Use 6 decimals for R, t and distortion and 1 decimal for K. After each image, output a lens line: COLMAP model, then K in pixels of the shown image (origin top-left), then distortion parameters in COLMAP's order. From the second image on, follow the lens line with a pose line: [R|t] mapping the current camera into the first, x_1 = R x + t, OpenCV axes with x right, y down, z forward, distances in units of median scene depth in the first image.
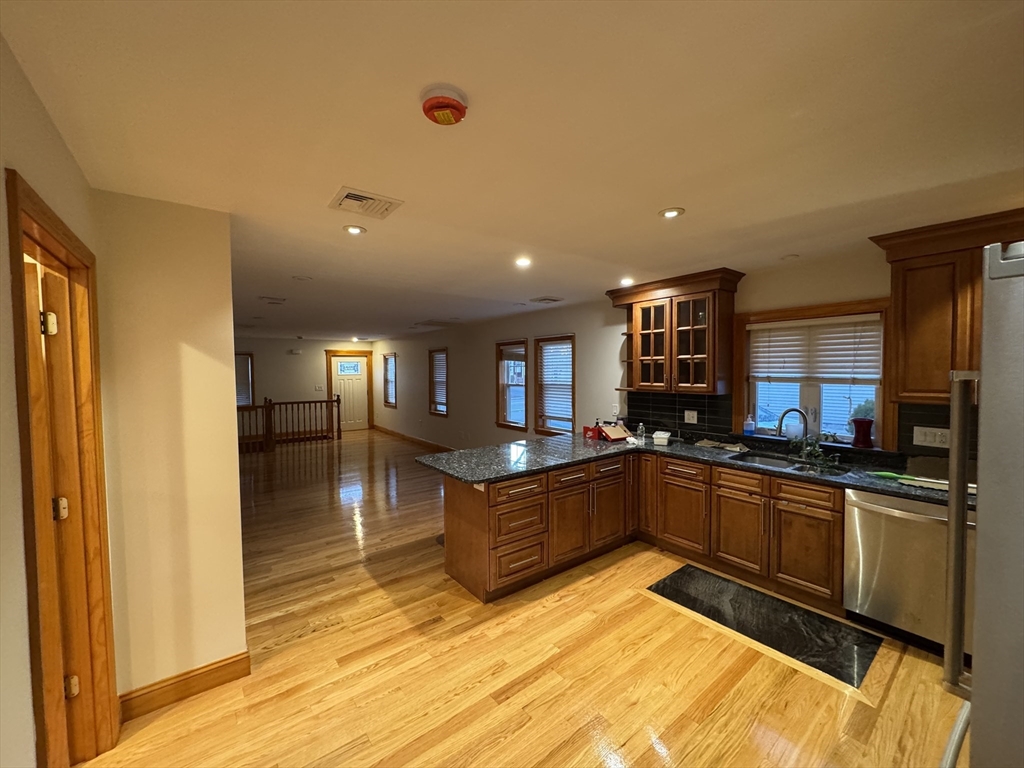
lens RADIAL K [[407.1, 0, 509.1], [0, 407.1, 386.6], [0, 0, 1]] dist [-0.002972, -0.000680]
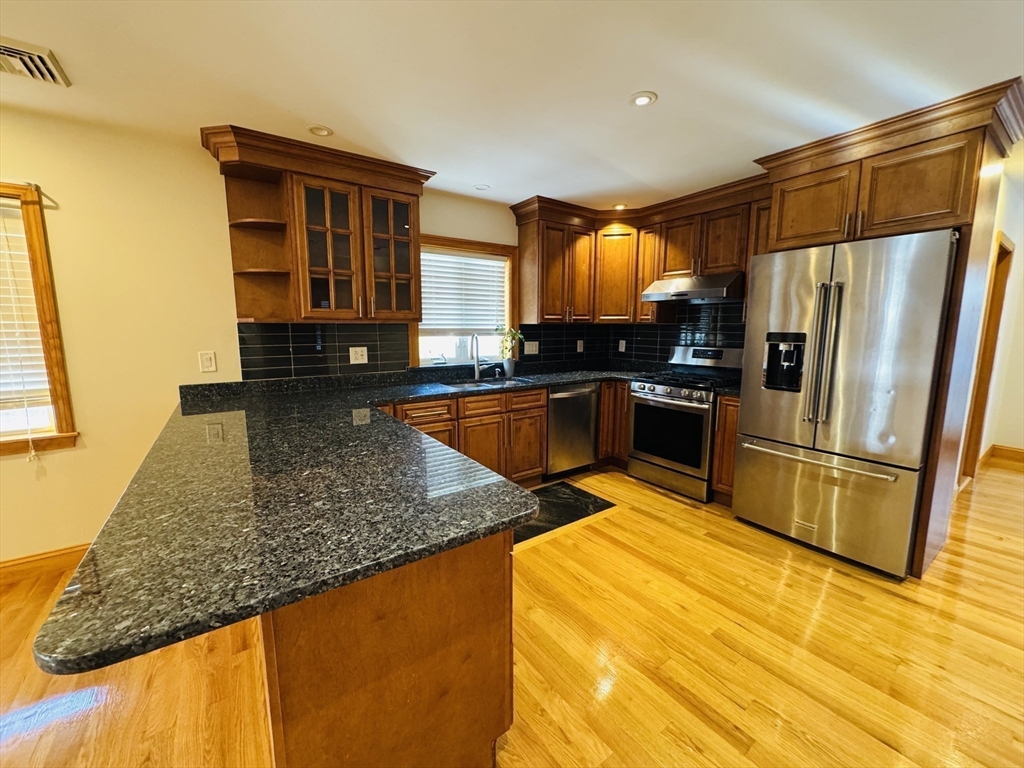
lens RADIAL K [[407.1, 0, 513.8], [0, 407.1, 384.5], [0, 0, 1]] dist [-0.002972, -0.000680]
pose [[0.034104, -0.132560, 0.990588, -0.426742], [0.036877, 0.990657, 0.131299, 0.052582], [-0.998738, 0.032052, 0.038674, 0.908307]]
